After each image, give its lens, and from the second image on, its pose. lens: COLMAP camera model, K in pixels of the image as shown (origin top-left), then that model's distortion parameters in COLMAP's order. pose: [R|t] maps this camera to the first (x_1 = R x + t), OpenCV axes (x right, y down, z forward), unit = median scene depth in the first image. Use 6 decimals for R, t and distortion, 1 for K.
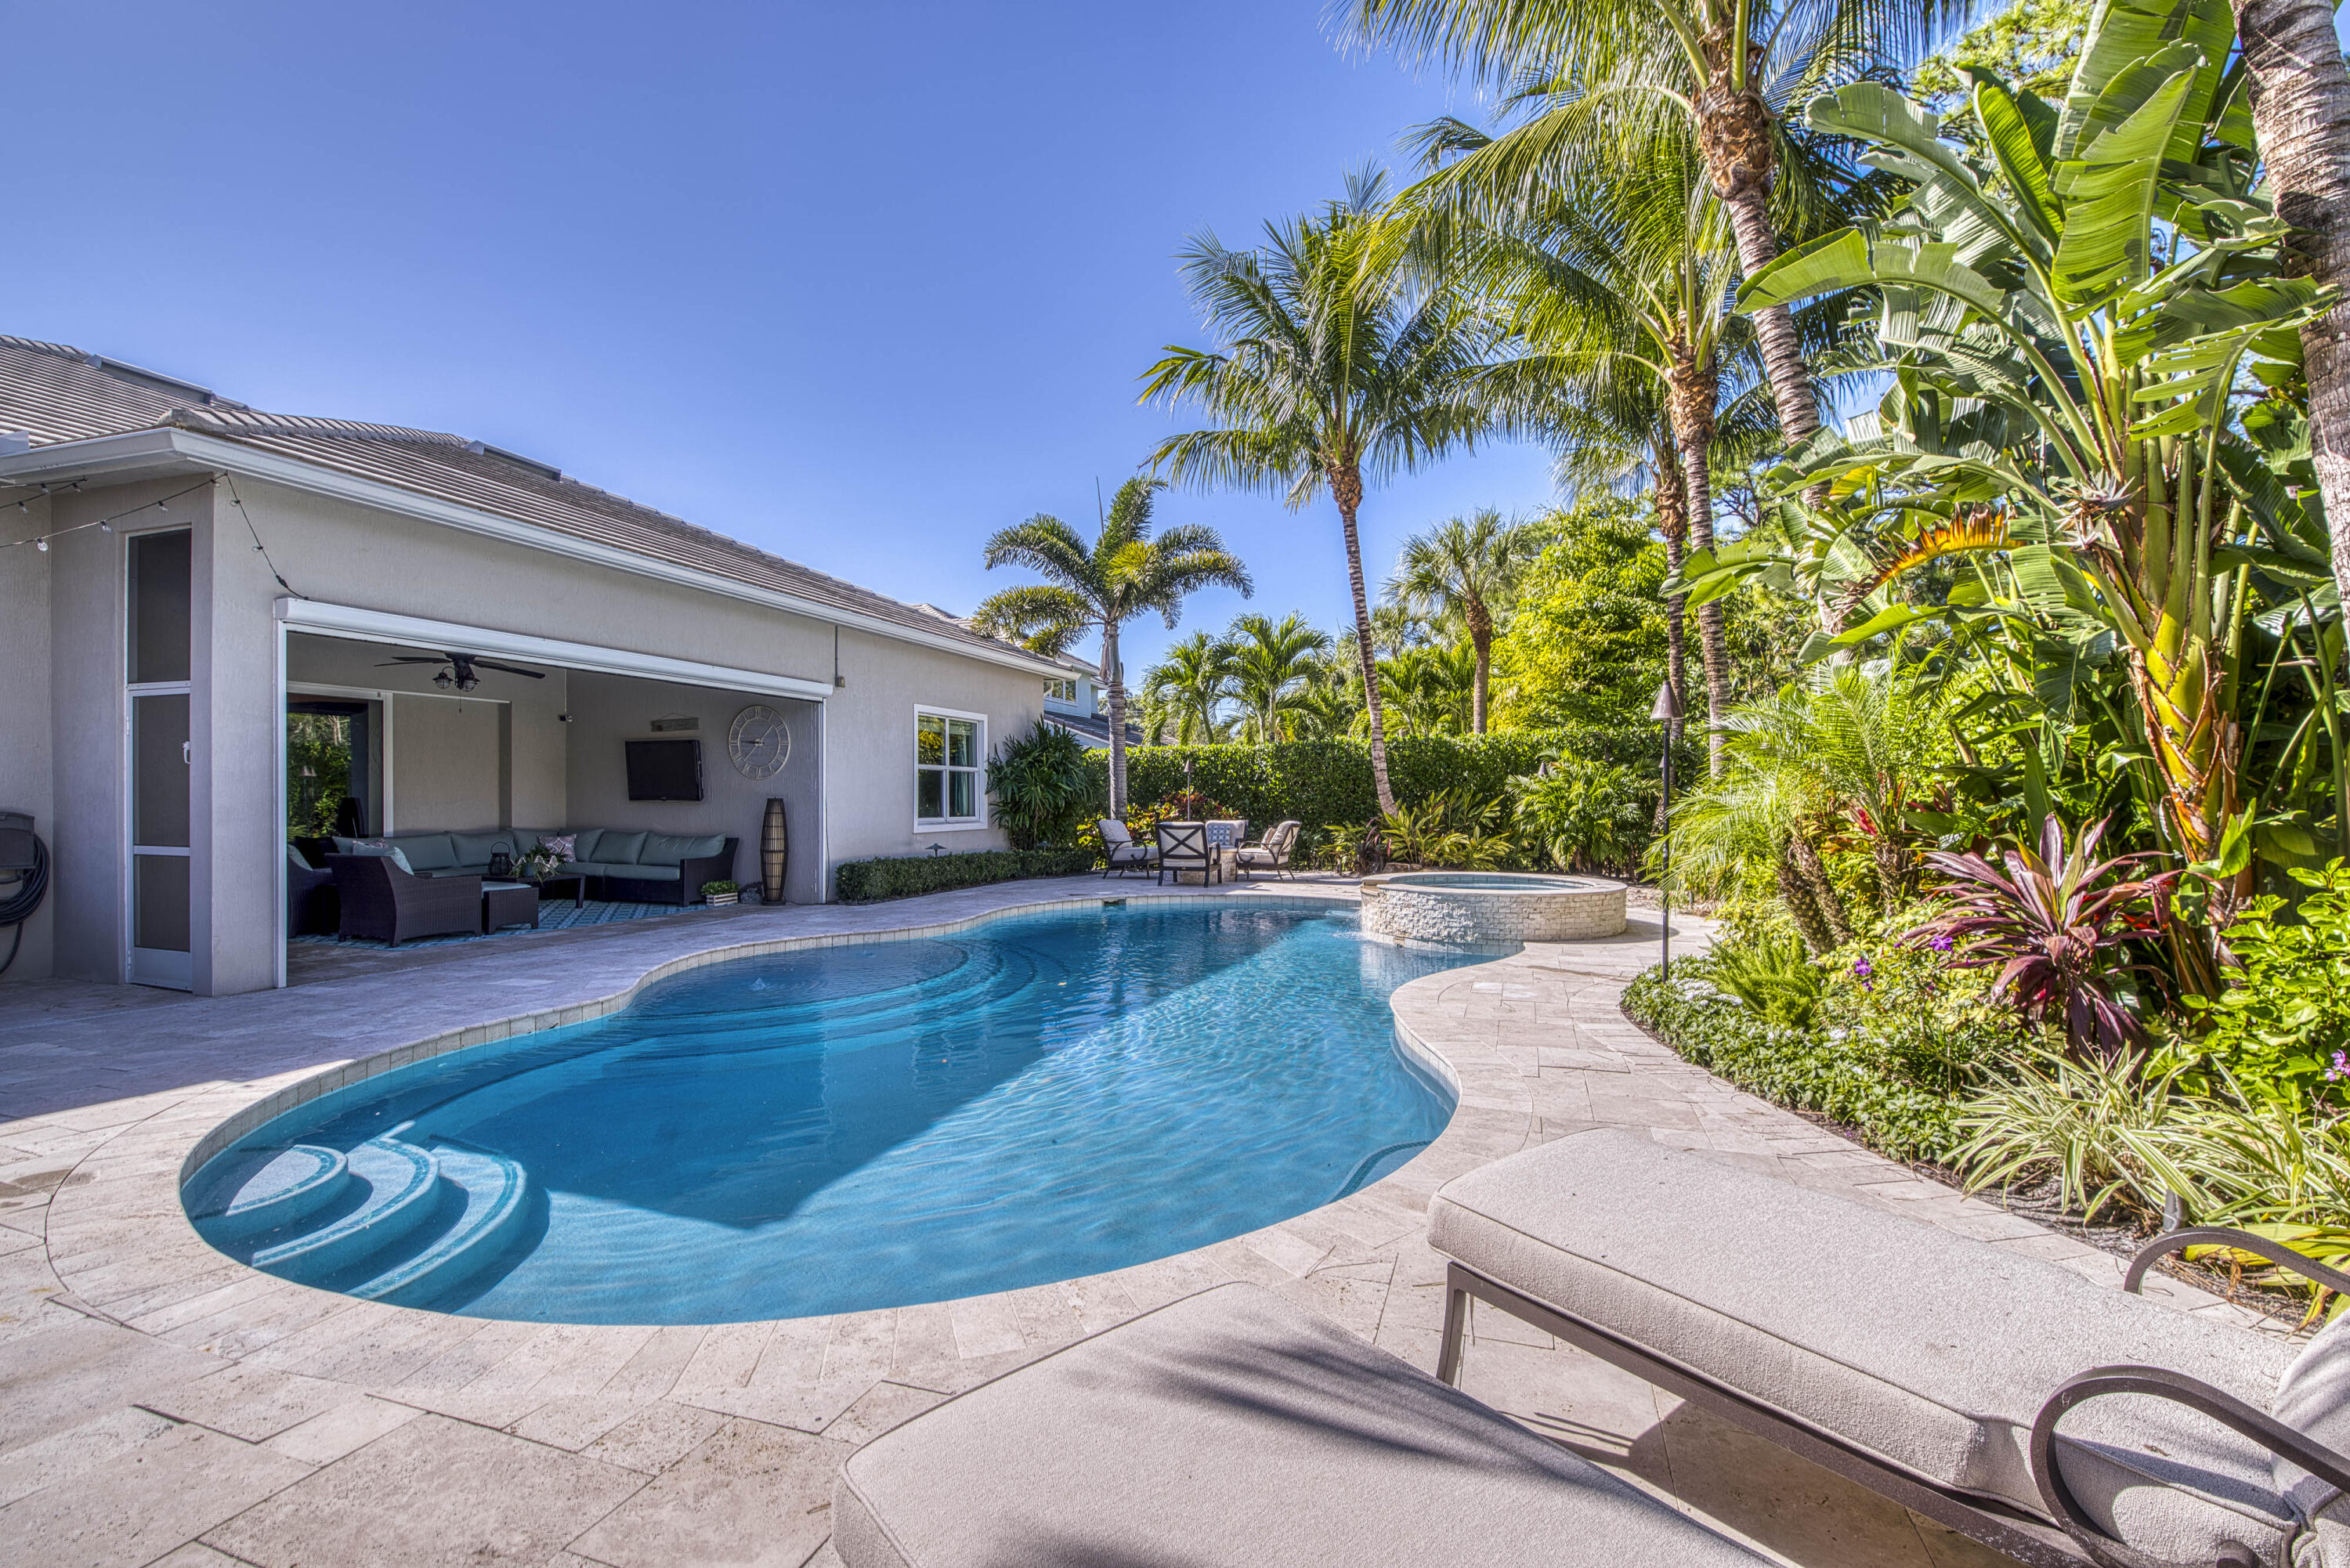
lens RADIAL K [[1009.5, 0, 1203.7], [0, 1009.5, 816.9], [0, 0, 1]] dist [-0.005162, -0.007648]
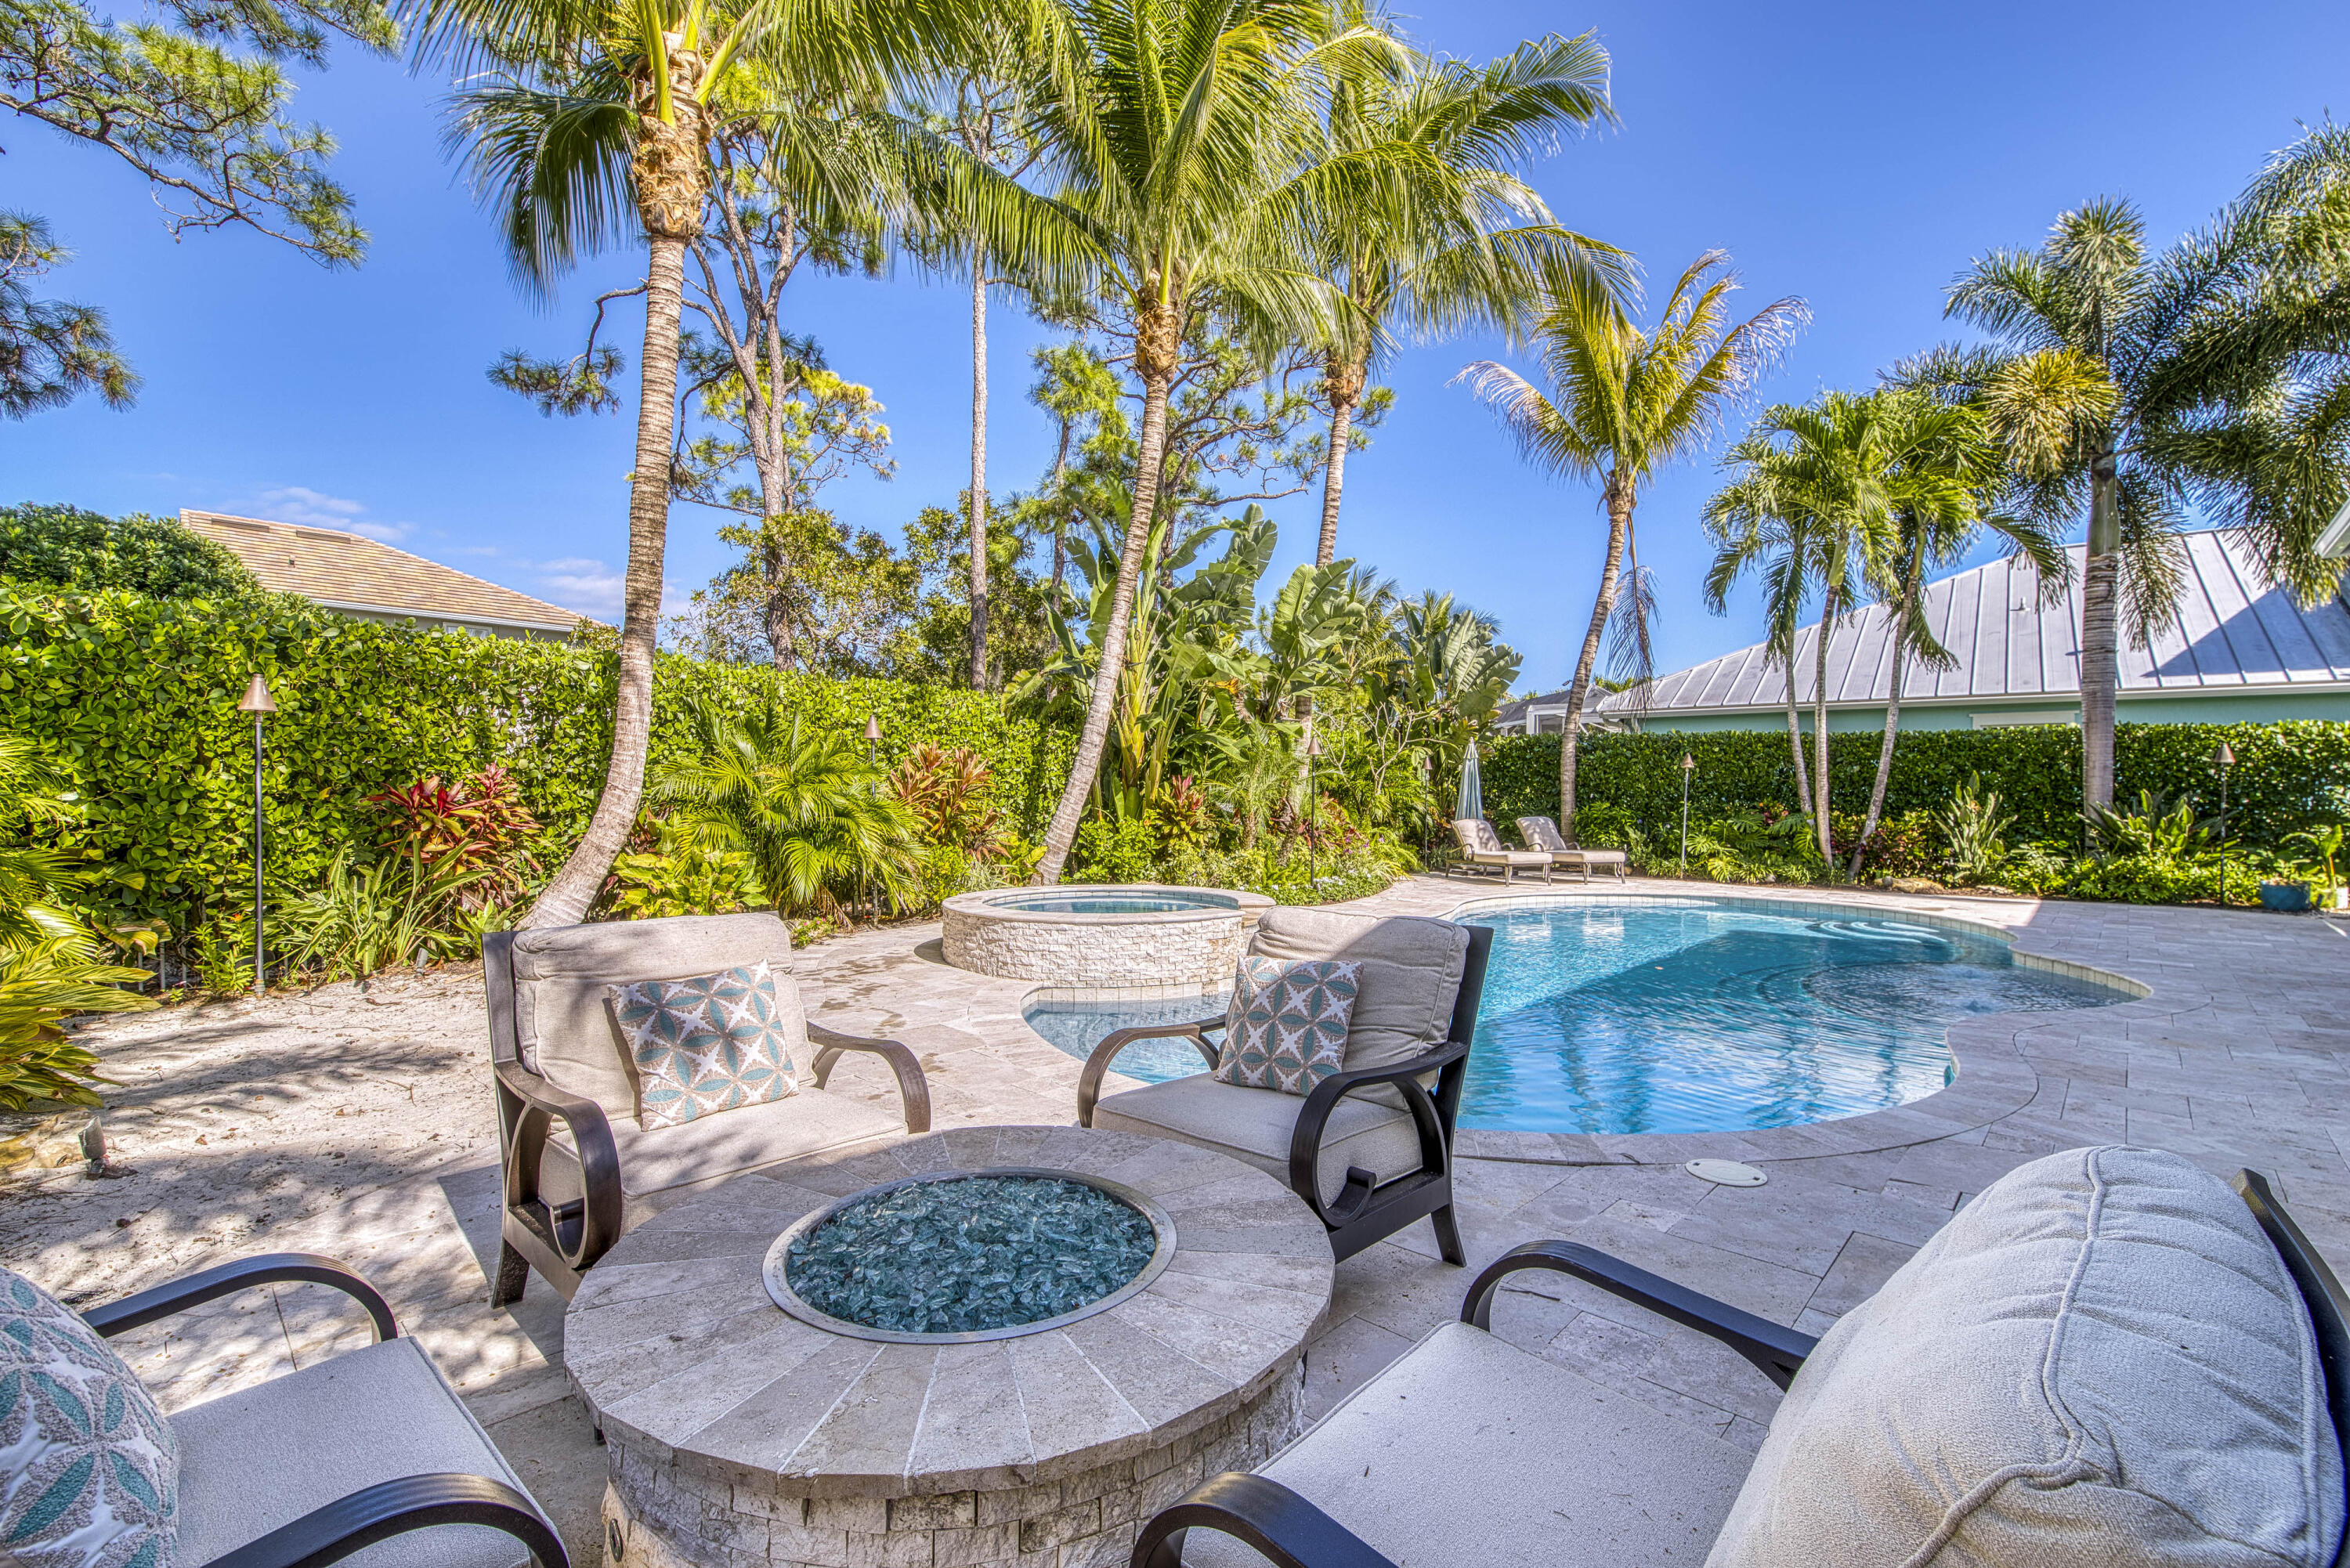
lens RADIAL K [[1009.5, 0, 1204.2], [0, 1009.5, 808.4], [0, 0, 1]] dist [-0.005162, -0.007648]
pose [[-0.906082, -0.015829, 0.422807, -0.080258], [-0.002697, 0.999496, 0.031640, -0.022180], [-0.423094, 0.027528, -0.905667, 1.212708]]
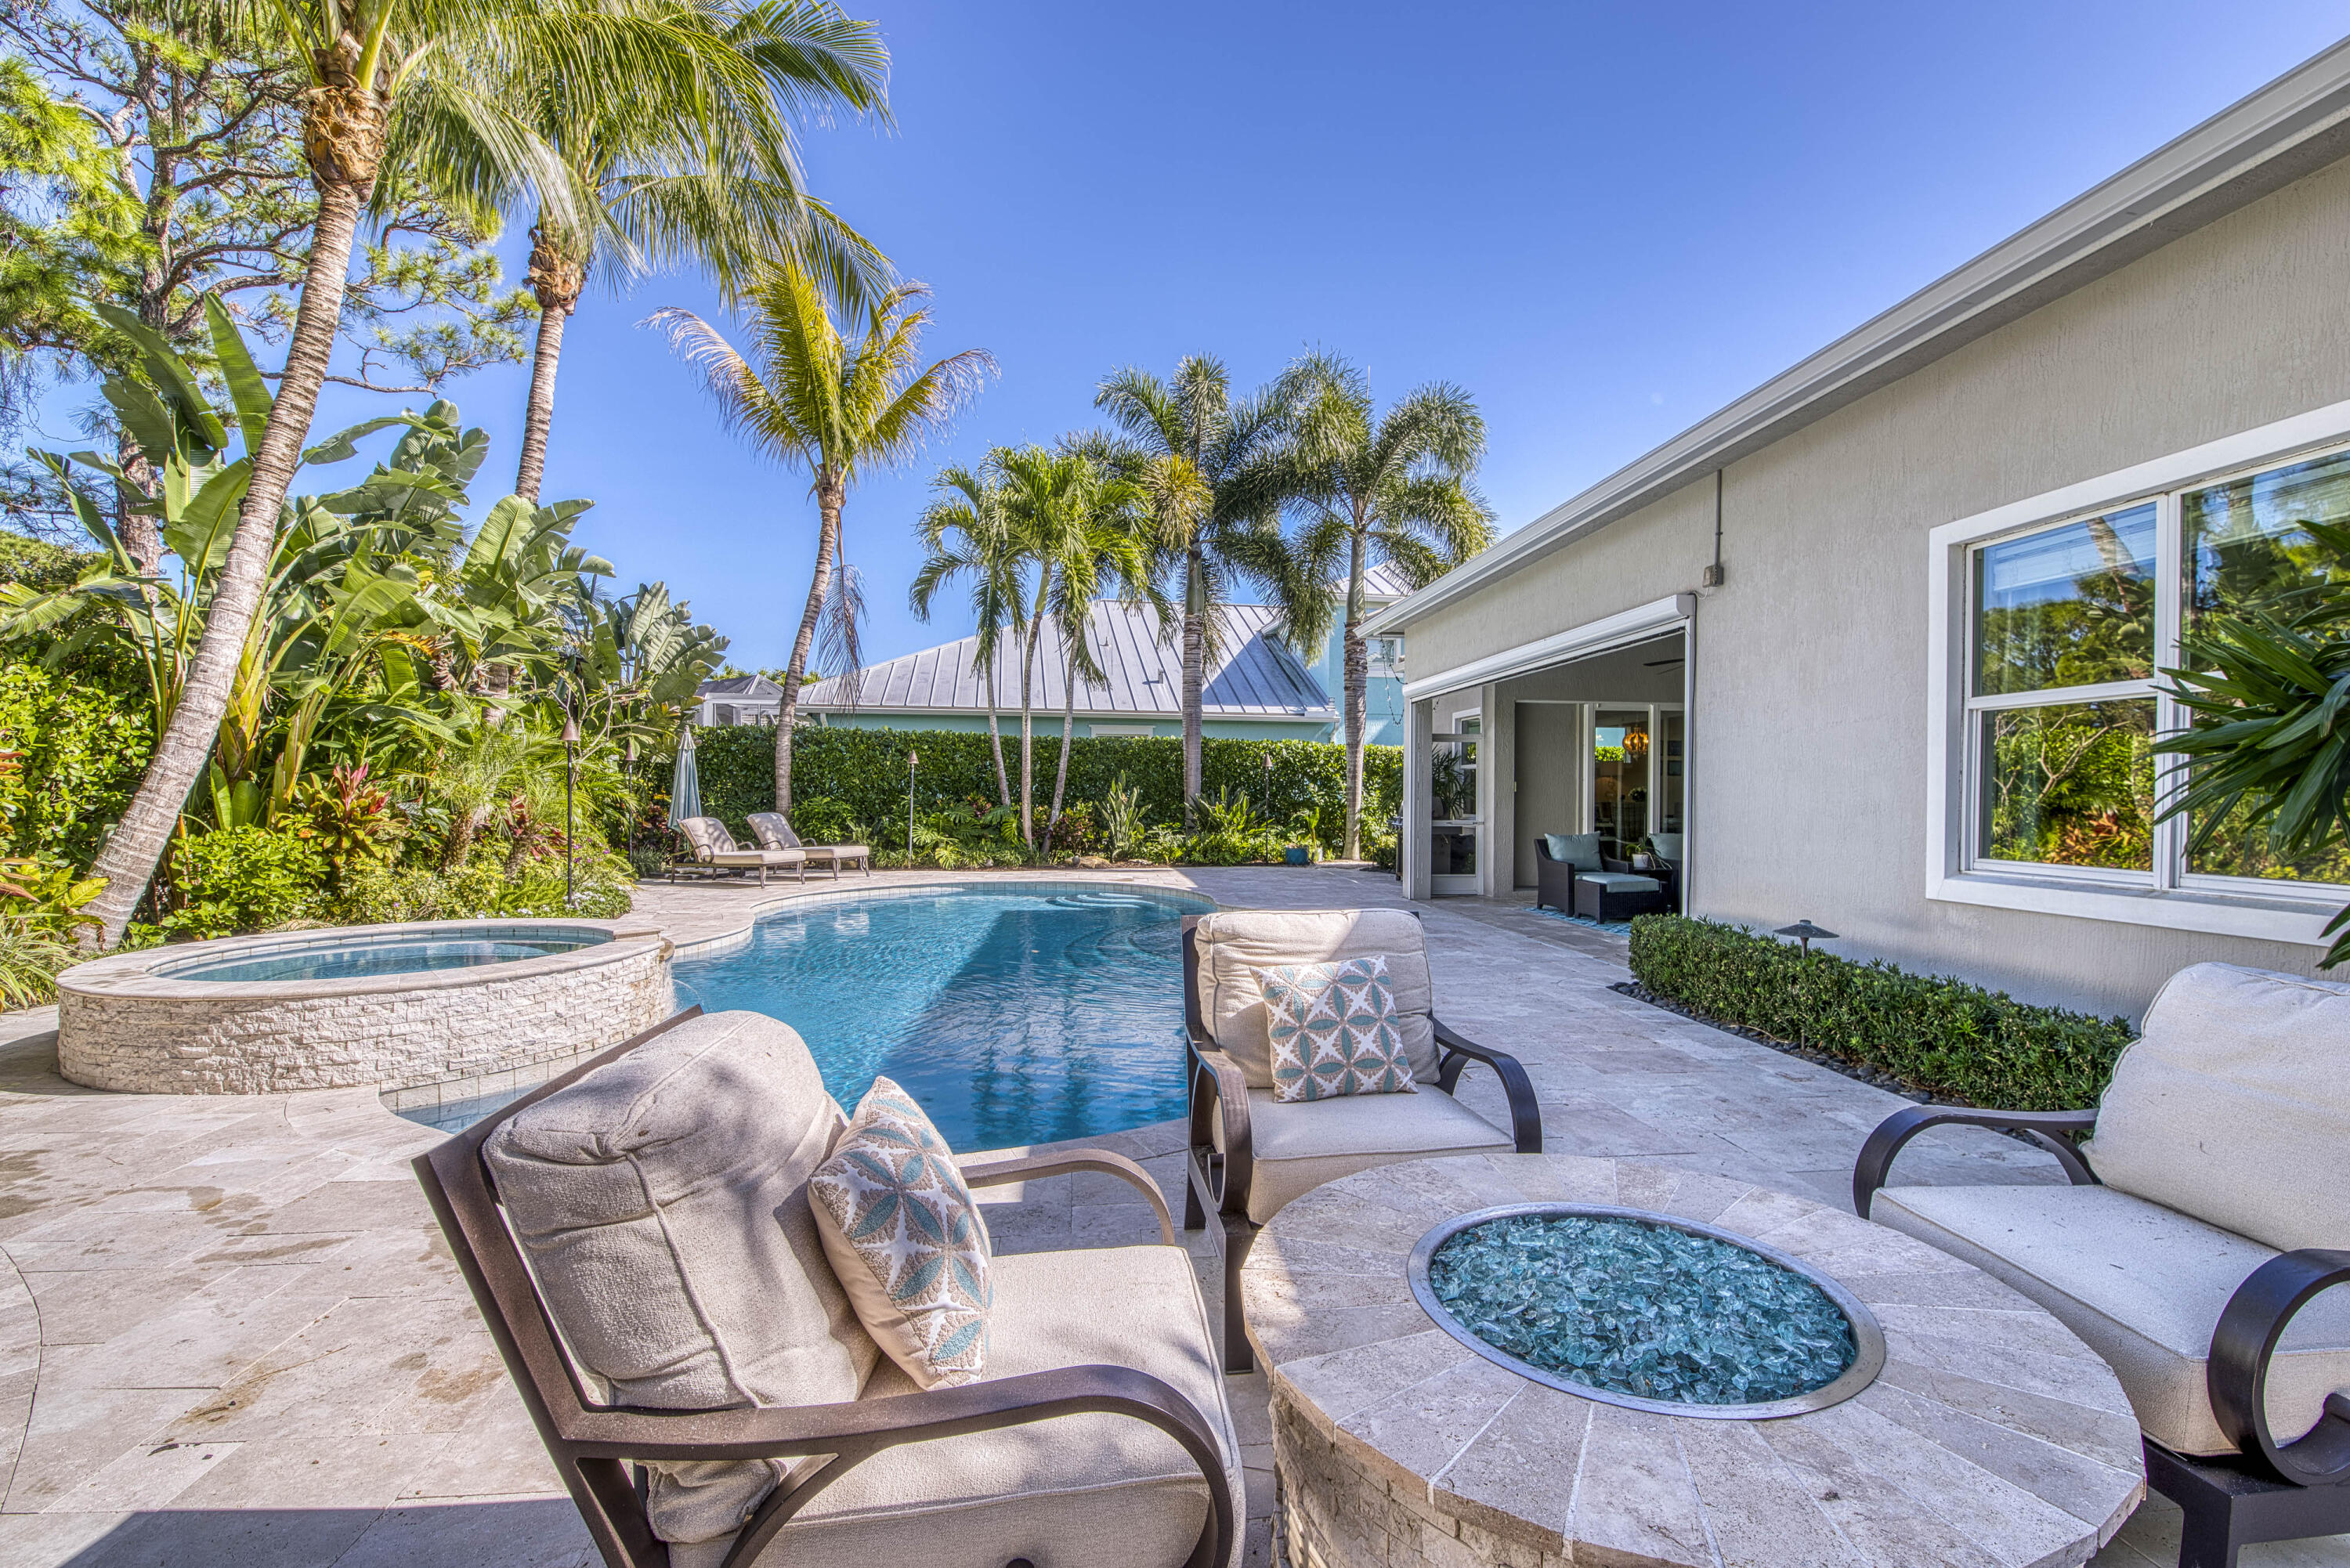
lens RADIAL K [[1009.5, 0, 1204.3], [0, 1009.5, 806.9], [0, 0, 1]] dist [-0.005162, -0.007648]
pose [[-0.908846, -0.000786, -0.417130, 0.086876], [-0.014355, 0.999465, 0.029394, -0.022297], [0.416884, 0.032702, -0.908371, 1.196378]]
